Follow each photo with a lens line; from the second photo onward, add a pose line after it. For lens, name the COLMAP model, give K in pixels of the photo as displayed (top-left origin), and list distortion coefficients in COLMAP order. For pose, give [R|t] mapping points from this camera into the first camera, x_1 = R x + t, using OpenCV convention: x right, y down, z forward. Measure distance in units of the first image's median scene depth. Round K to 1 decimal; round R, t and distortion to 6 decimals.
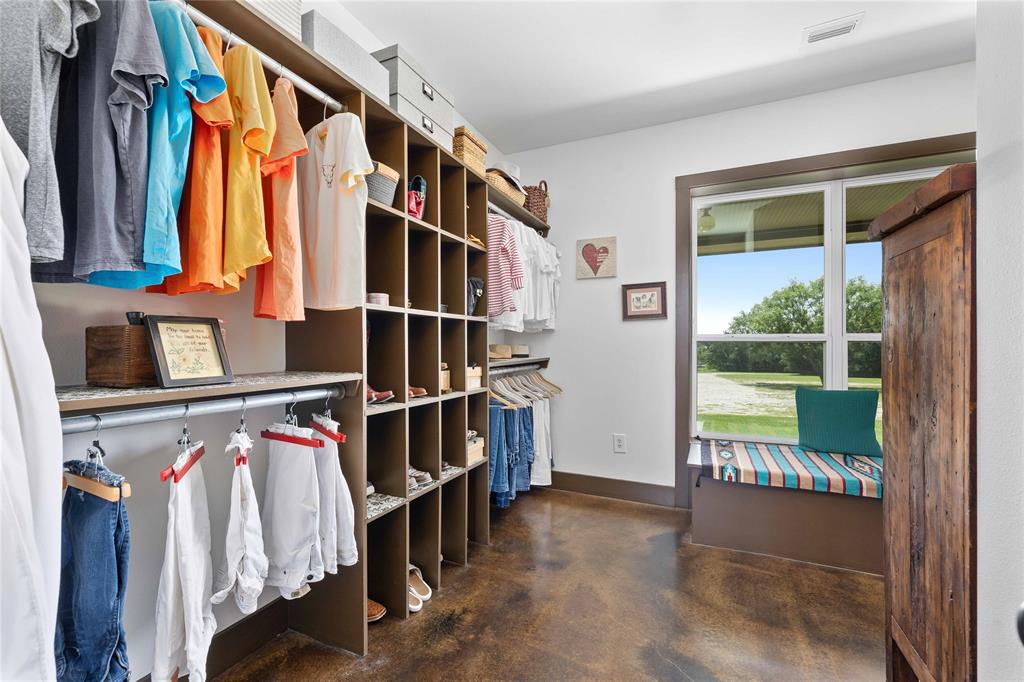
lens RADIAL K [[435.1, 0, 510.2], [0, 435.1, 340.8], [0, 0, 1]] dist [-0.000937, 0.000512]
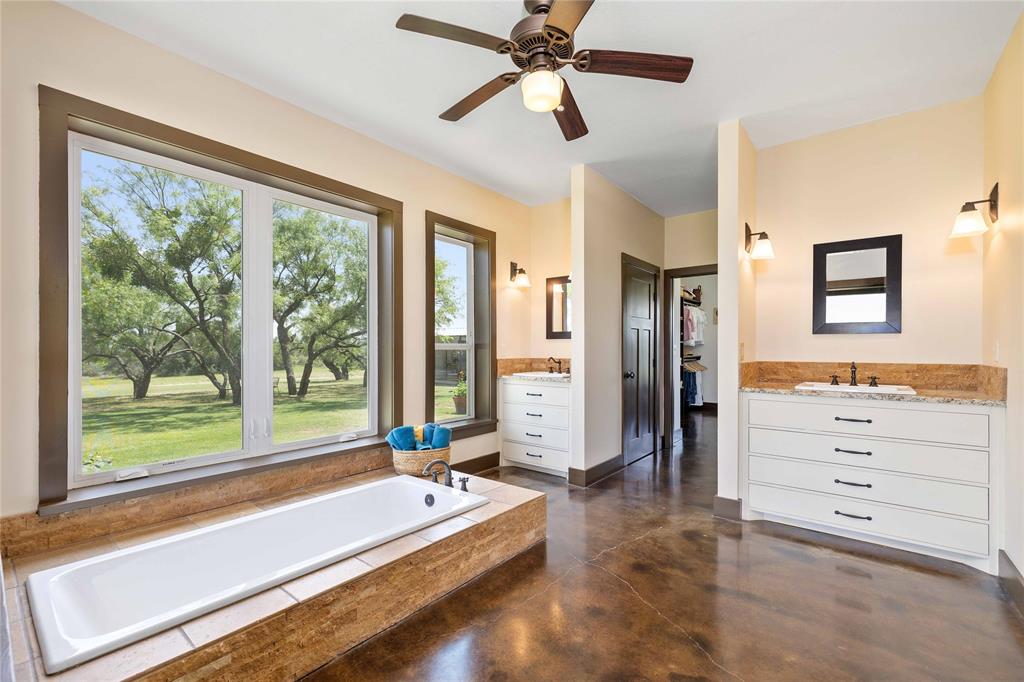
lens RADIAL K [[435.1, 0, 512.5], [0, 435.1, 347.3], [0, 0, 1]] dist [-0.000937, 0.000512]
pose [[0.968276, 0.005439, -0.249825, -0.365614], [-0.004613, 0.999982, 0.003892, -0.014279], [0.249841, -0.002616, 0.968283, -1.833467]]
